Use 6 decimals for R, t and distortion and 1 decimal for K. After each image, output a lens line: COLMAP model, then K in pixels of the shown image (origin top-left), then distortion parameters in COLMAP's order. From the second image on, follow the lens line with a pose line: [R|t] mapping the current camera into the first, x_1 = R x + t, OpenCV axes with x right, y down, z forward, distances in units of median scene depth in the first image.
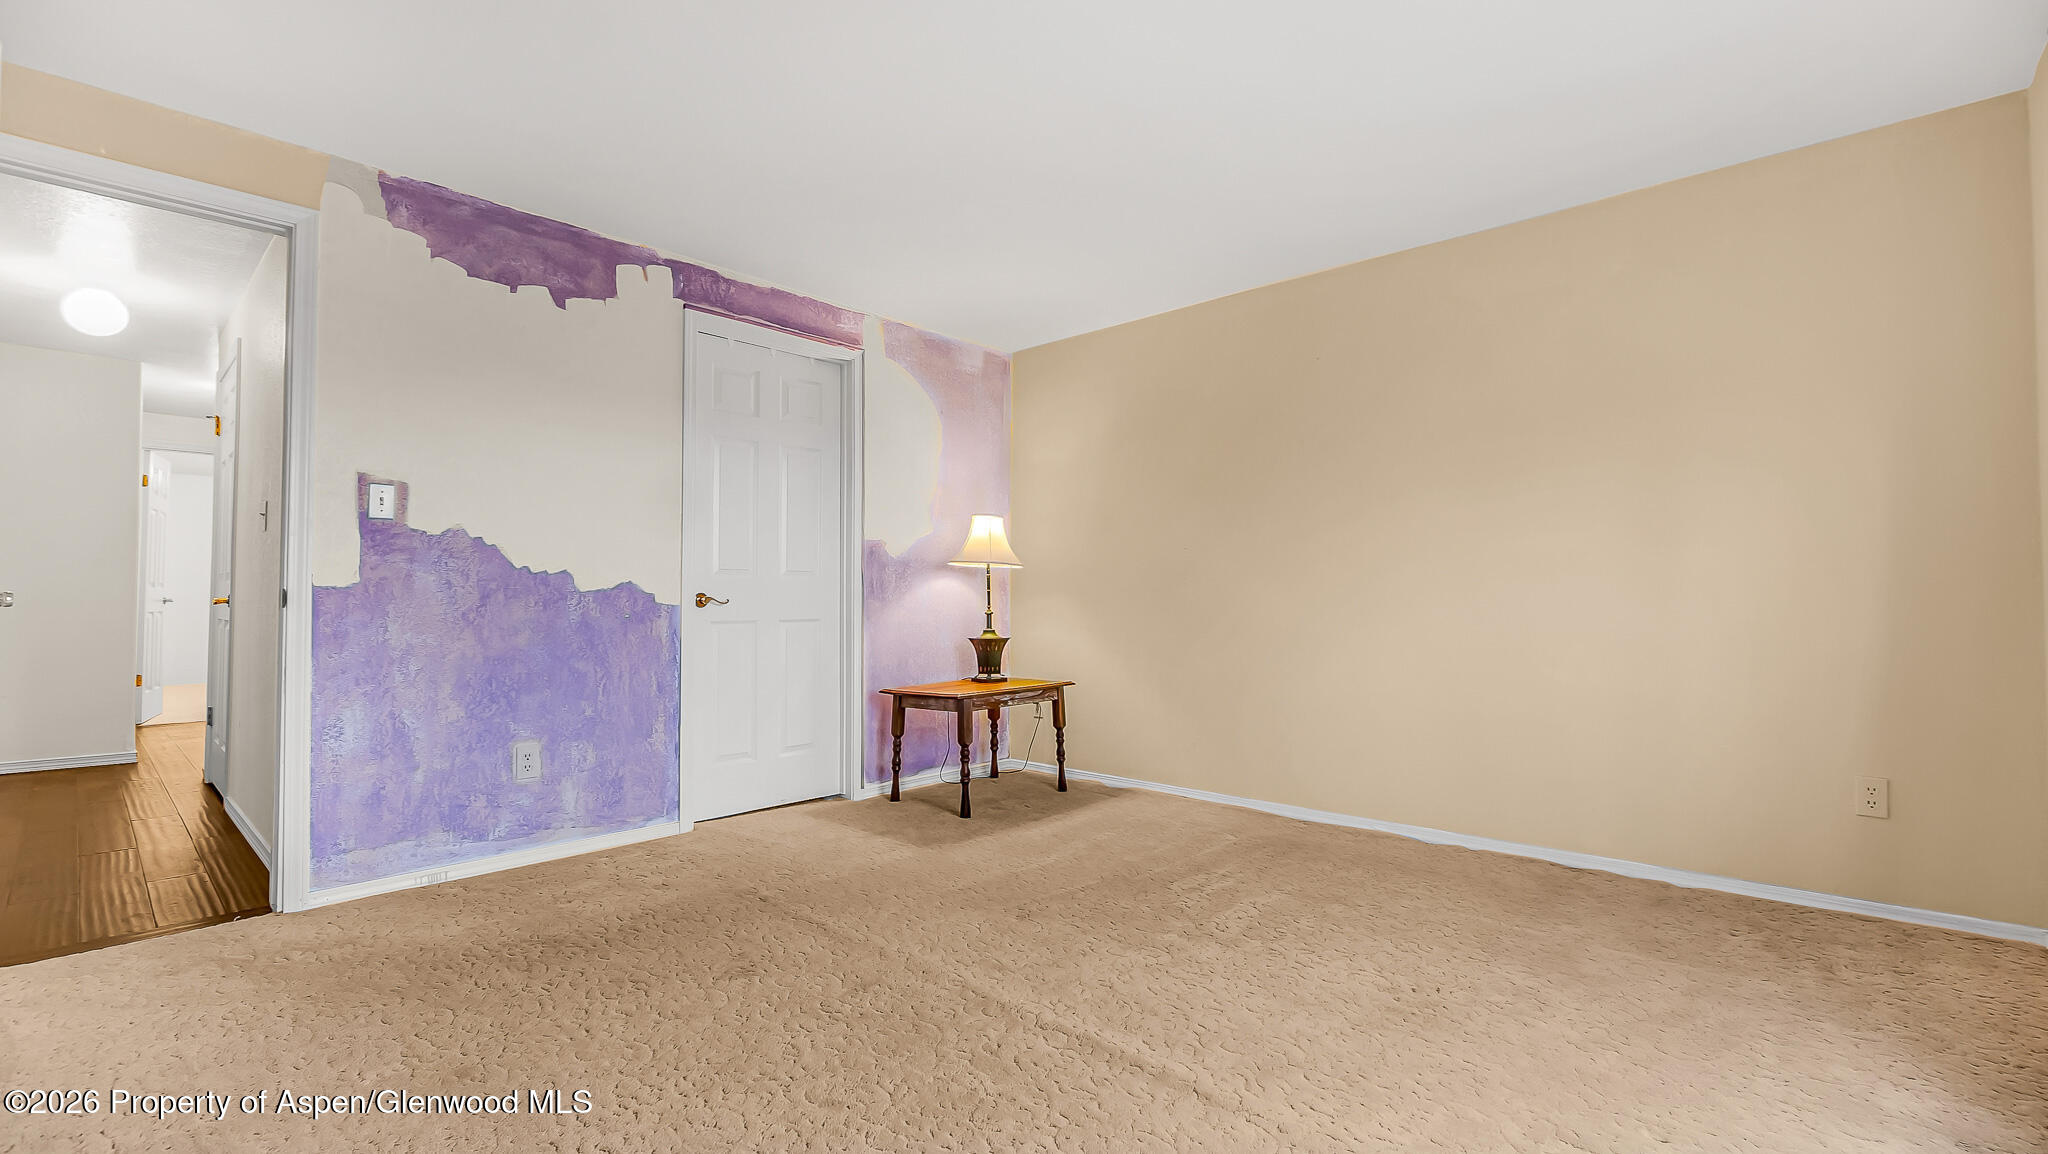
lens RADIAL K [[886.7, 0, 1024.0], [0, 886.7, 577.0], [0, 0, 1]] dist [0.000048, -0.000128]
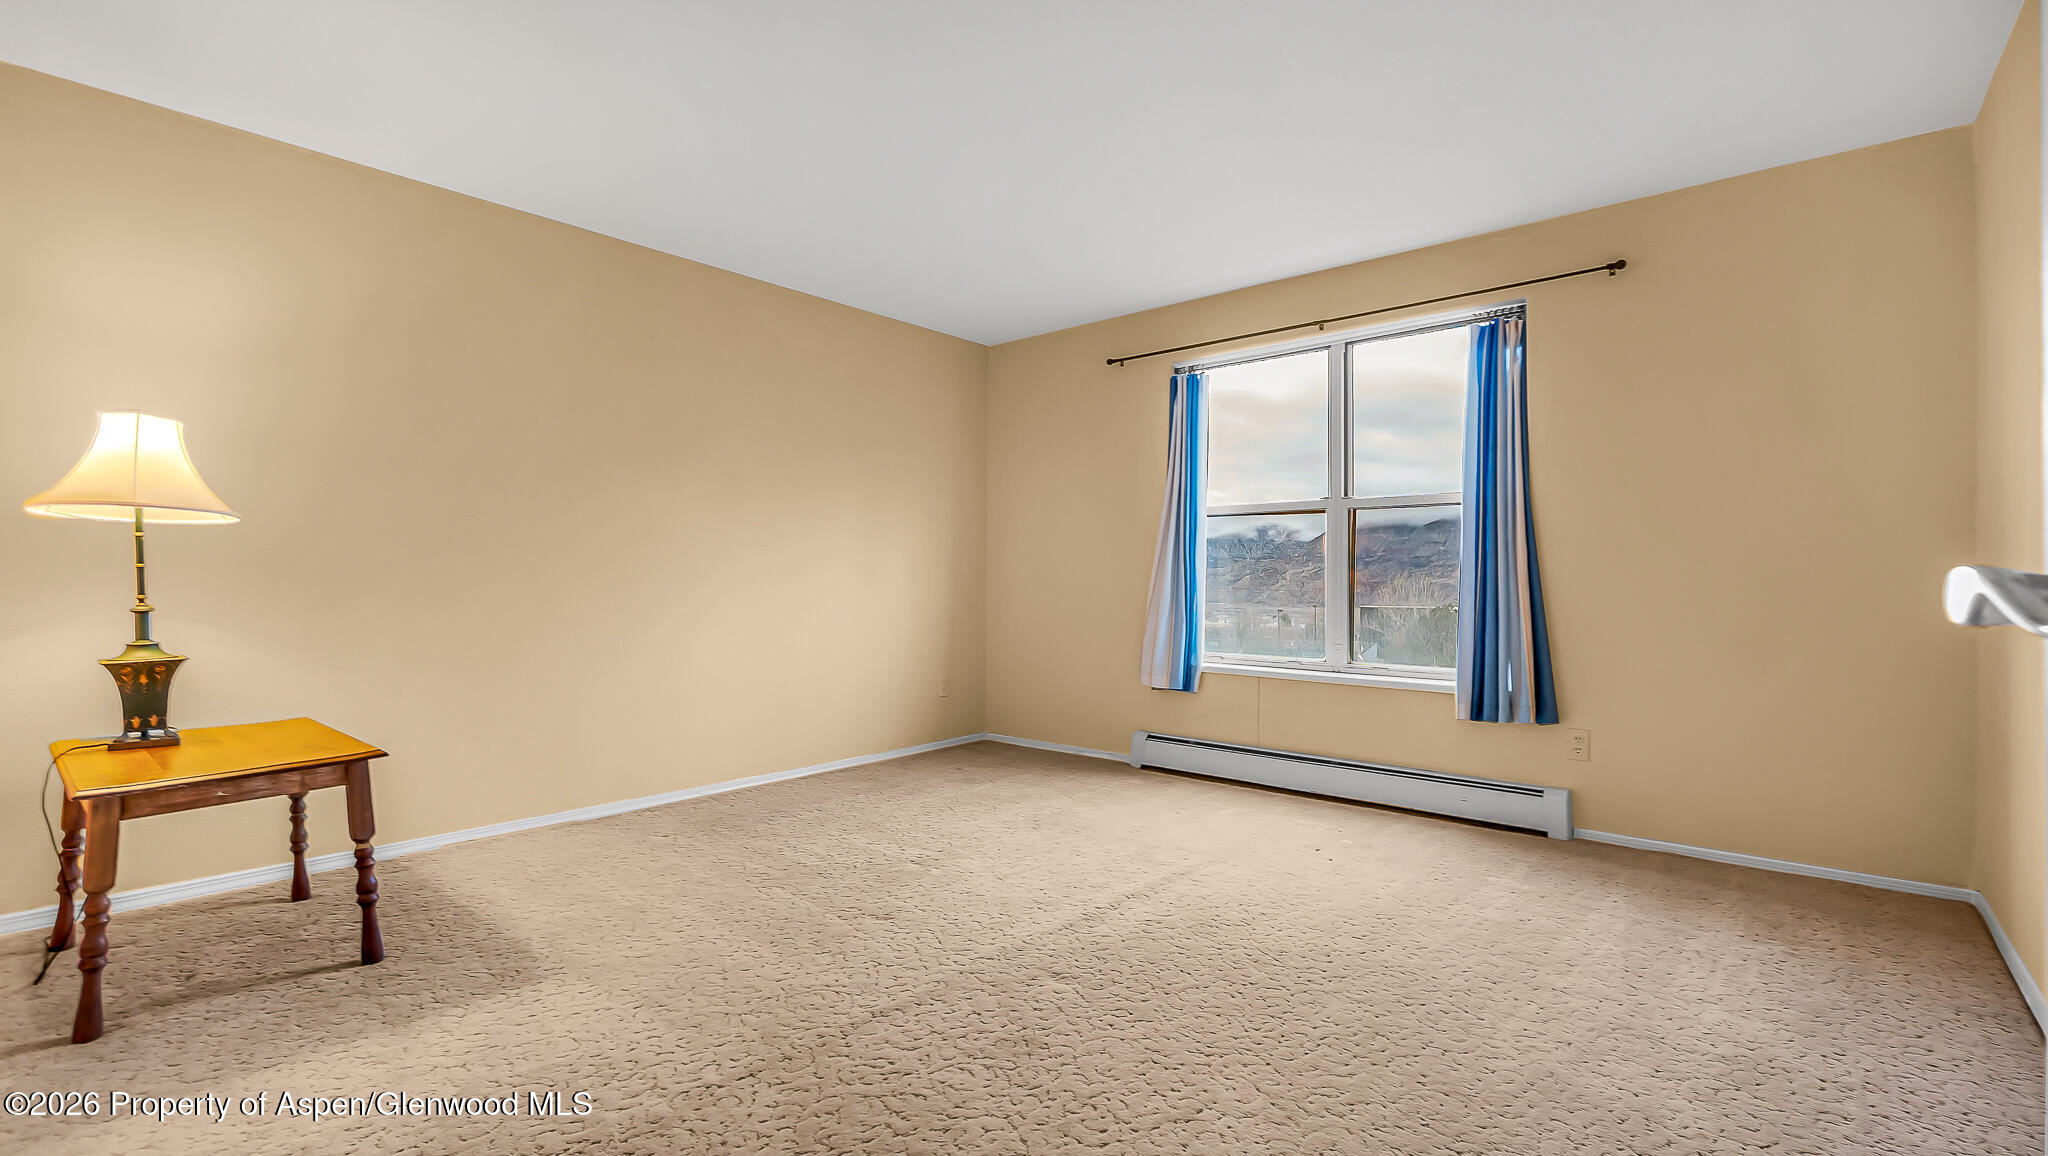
lens RADIAL K [[886.7, 0, 1024.0], [0, 886.7, 578.0], [0, 0, 1]] dist [0.000048, -0.000128]
pose [[-0.029822, 0.009392, 0.999511, -0.568990], [-0.019444, 0.999761, -0.009974, 0.018025], [-0.999366, -0.019732, -0.029632, 0.526212]]
